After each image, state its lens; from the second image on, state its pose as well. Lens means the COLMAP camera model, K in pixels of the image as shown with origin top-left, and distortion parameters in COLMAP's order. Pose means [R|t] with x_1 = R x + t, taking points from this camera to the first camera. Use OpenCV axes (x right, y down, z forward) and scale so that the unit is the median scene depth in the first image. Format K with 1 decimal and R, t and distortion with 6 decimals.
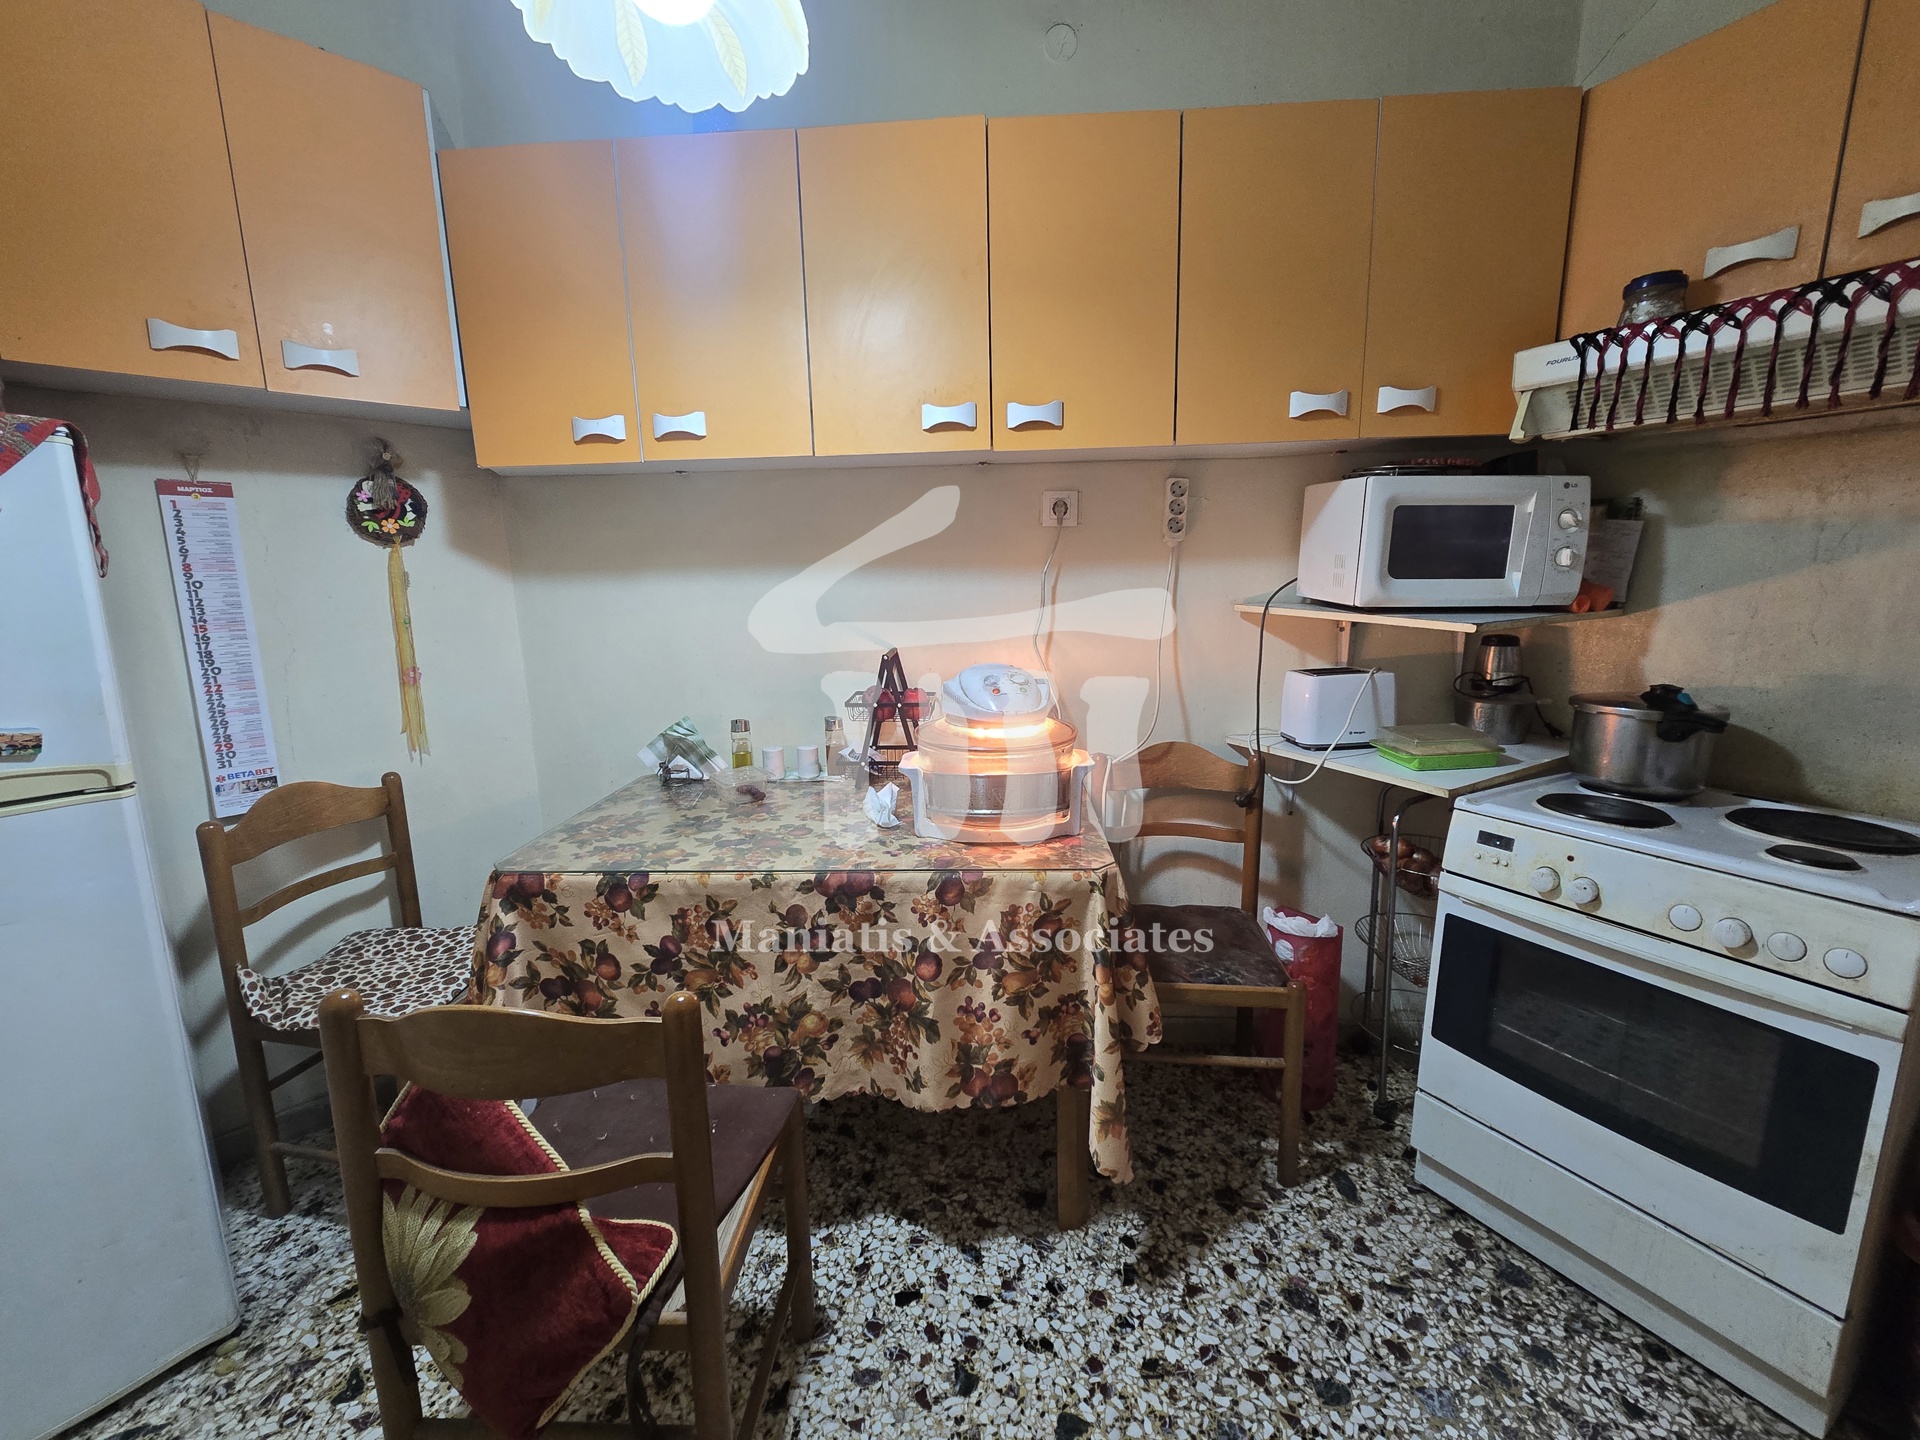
lens RADIAL K [[788.0, 0, 954.8], [0, 788.0, 700.6], [0, 0, 1]] dist [-0.000430, 0.000242]
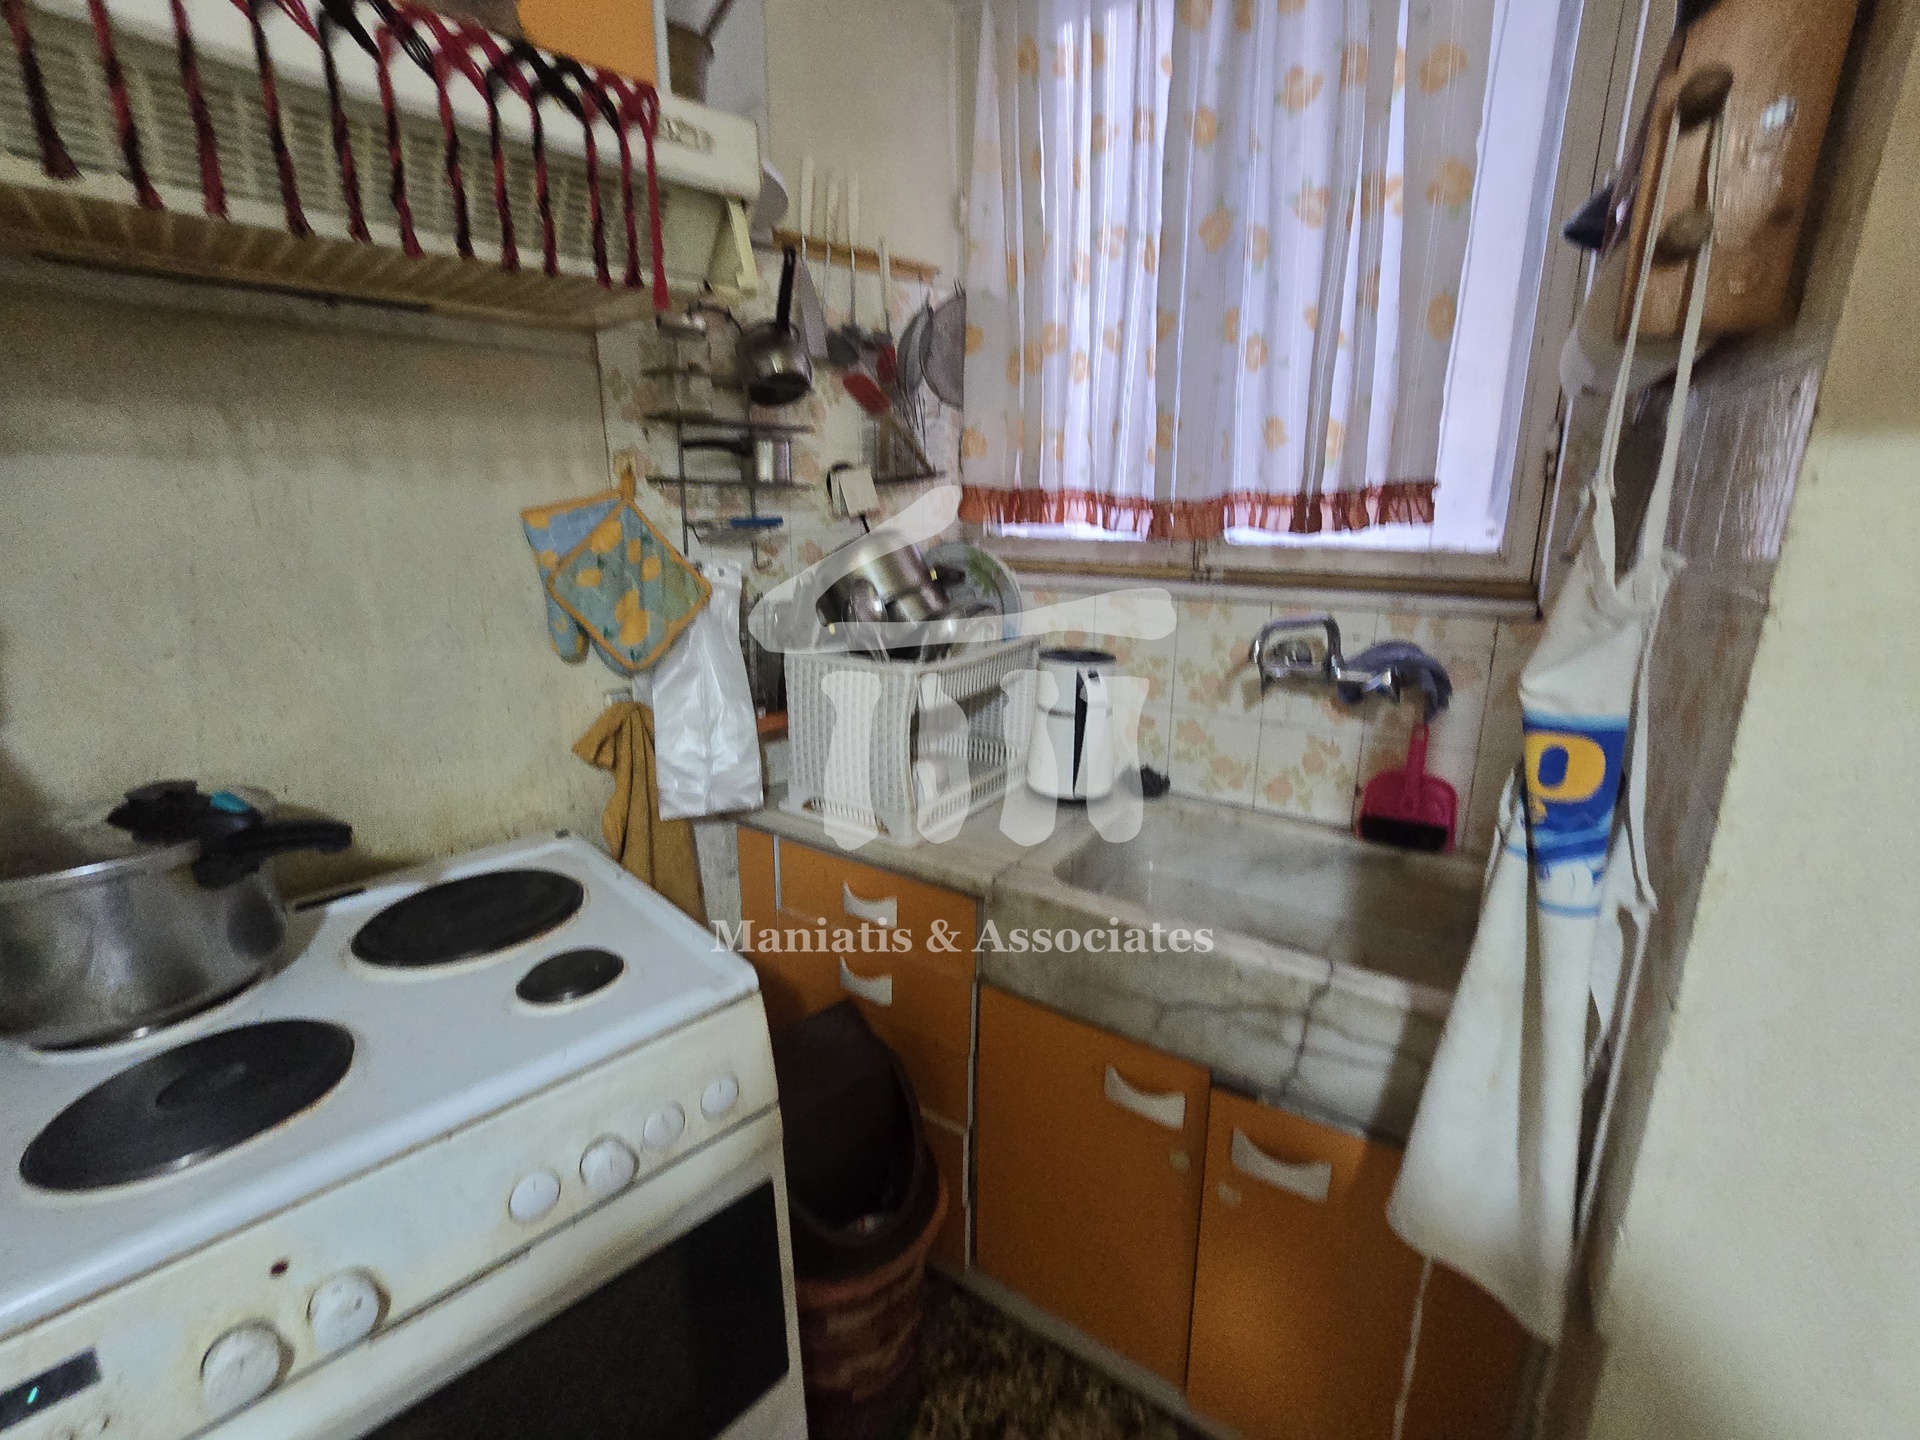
lens RADIAL K [[788.0, 0, 906.0], [0, 788.0, 685.9], [0, 0, 1]] dist [-0.000430, 0.000242]
pose [[-0.209356, -0.222548, 0.952178, 0.317142], [0.161146, 0.952590, 0.258076, -0.120605], [-0.964470, 0.207470, -0.163567, 0.564876]]
